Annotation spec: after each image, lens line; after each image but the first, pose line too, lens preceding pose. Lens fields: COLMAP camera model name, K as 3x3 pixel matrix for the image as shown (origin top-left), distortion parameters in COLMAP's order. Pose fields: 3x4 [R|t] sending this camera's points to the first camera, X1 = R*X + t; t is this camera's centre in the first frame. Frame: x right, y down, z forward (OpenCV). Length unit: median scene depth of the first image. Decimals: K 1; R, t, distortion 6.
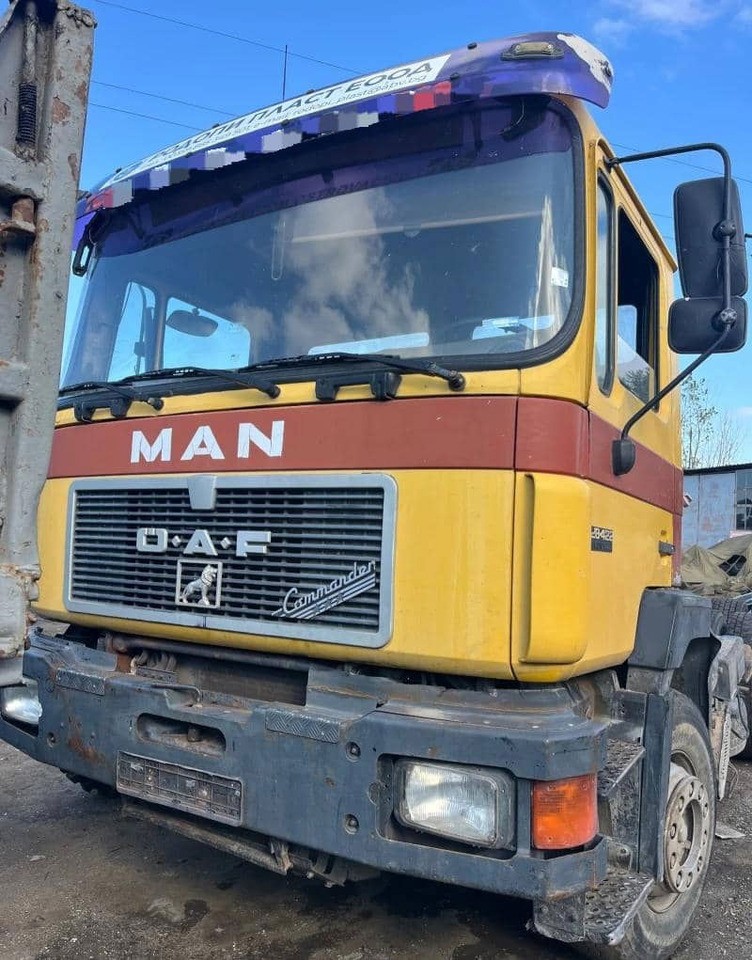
lens RADIAL K [[813.4, 0, 376.4], [0, 813.4, 503.6], [0, 0, 1]] dist [0.074491, -0.144484]
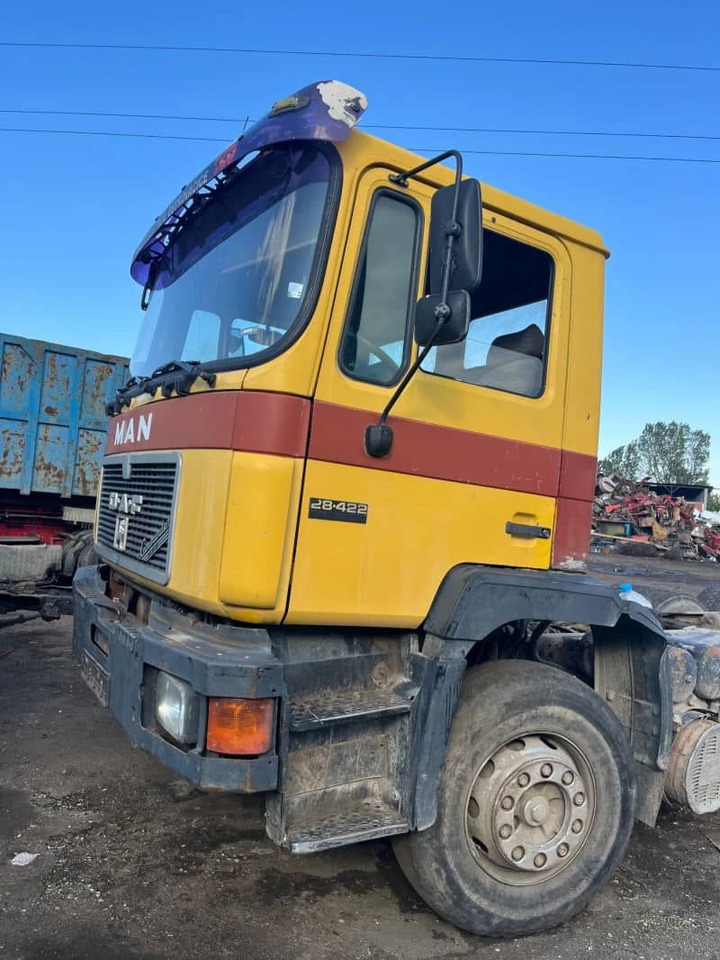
lens RADIAL K [[789.8, 0, 360.0], [0, 789.8, 480.0], [0, 0, 1]] dist [0.009460, -0.008891]
pose [[0.871308, 0.023088, -0.490194, 0.805129], [-0.031998, 0.999440, -0.009801, 0.009380], [0.489693, 0.024225, 0.871558, 0.037868]]
